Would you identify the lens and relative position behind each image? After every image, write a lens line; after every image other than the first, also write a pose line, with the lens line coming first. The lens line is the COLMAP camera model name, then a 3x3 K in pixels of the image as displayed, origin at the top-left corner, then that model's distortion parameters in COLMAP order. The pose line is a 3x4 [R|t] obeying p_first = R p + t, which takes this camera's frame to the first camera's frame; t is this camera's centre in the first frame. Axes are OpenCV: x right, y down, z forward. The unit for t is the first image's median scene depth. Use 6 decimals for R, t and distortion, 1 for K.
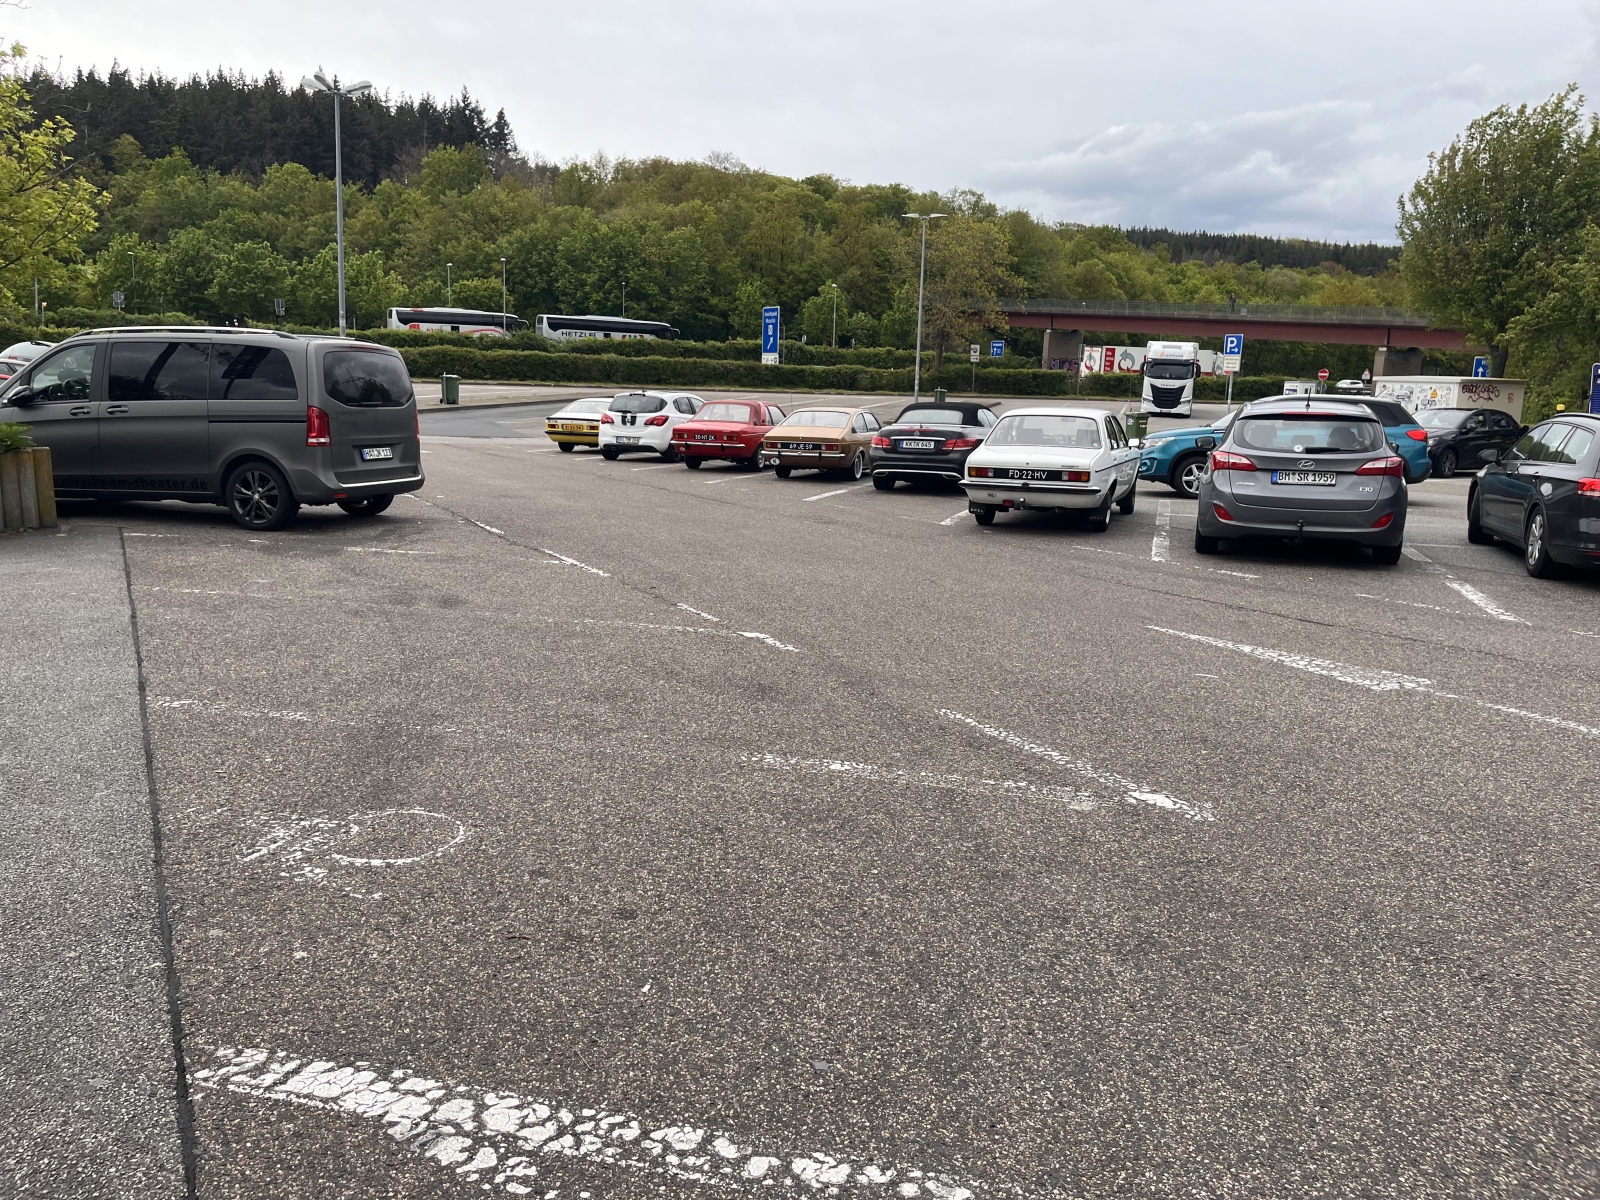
lens RADIAL K [[1187.1, 0, 791.2], [0, 1187.1, 580.4], [0, 0, 1]] dist [0.062235, -0.082864]
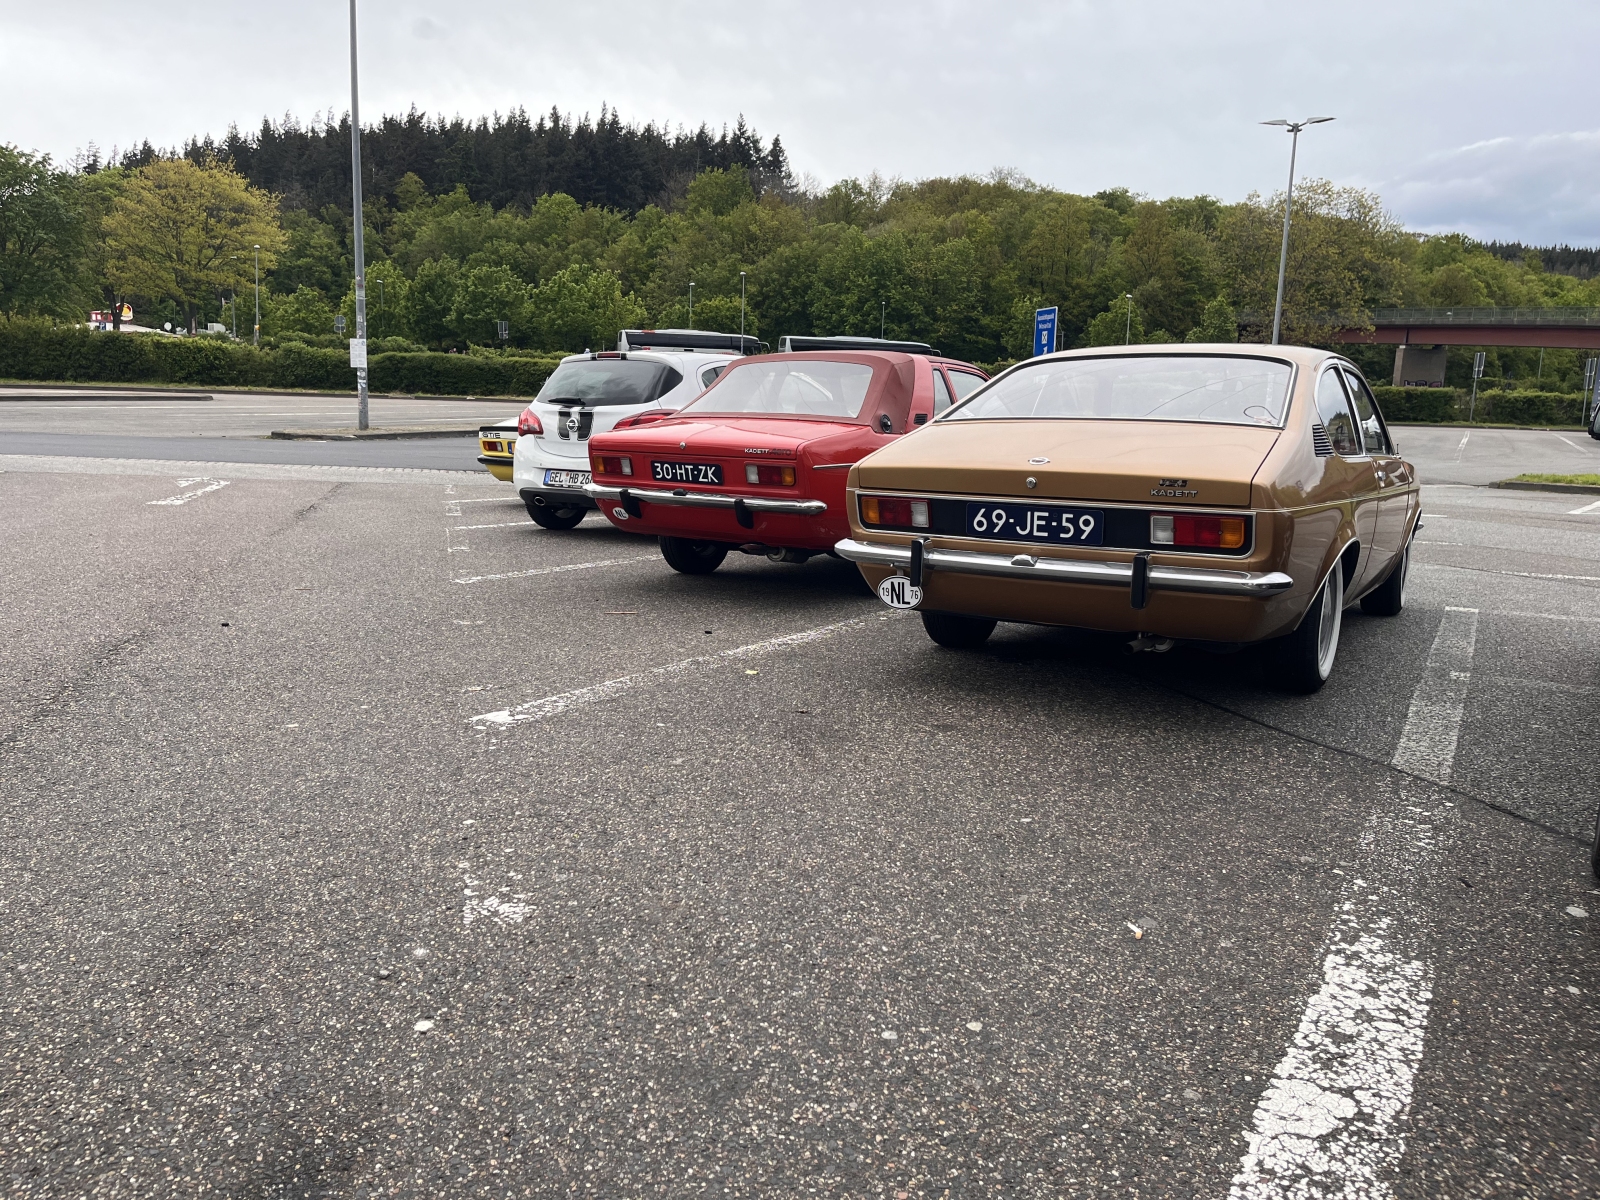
lens RADIAL K [[1164.0, 0, 800.0], [0, 1164.0, 600.0], [0, 0, 1]] dist [0.064263, -0.075576]
pose [[0.974020, 0.033054, -0.224035, 0.002299], [-0.035922, 0.999316, -0.008735, -0.015803], [0.223593, 0.016556, 0.974542, 0.131245]]
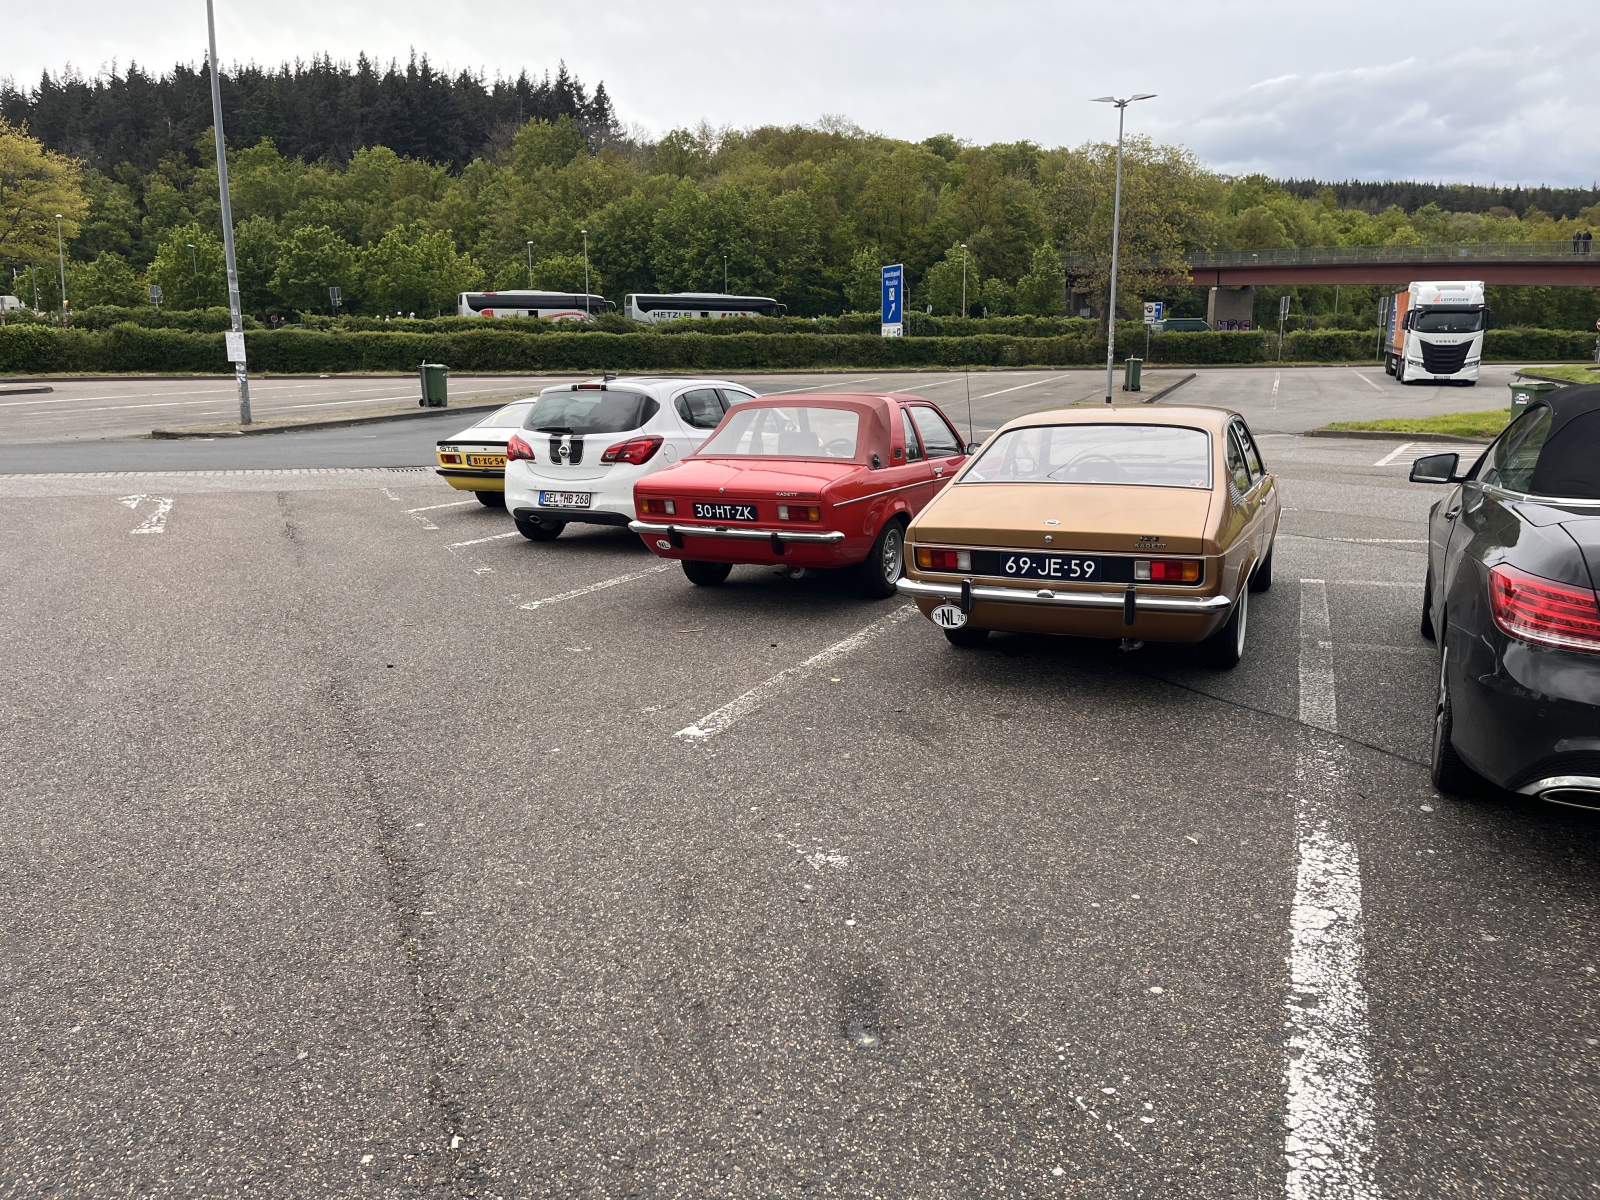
lens RADIAL K [[1164.0, 0, 800.0], [0, 1164.0, 600.0], [0, 0, 1]] dist [0.064263, -0.075576]
pose [[0.995074, -0.018132, -0.097463, -0.003526], [0.021439, 0.999226, 0.032987, -0.018603], [0.096790, -0.034914, 0.994692, 0.118687]]
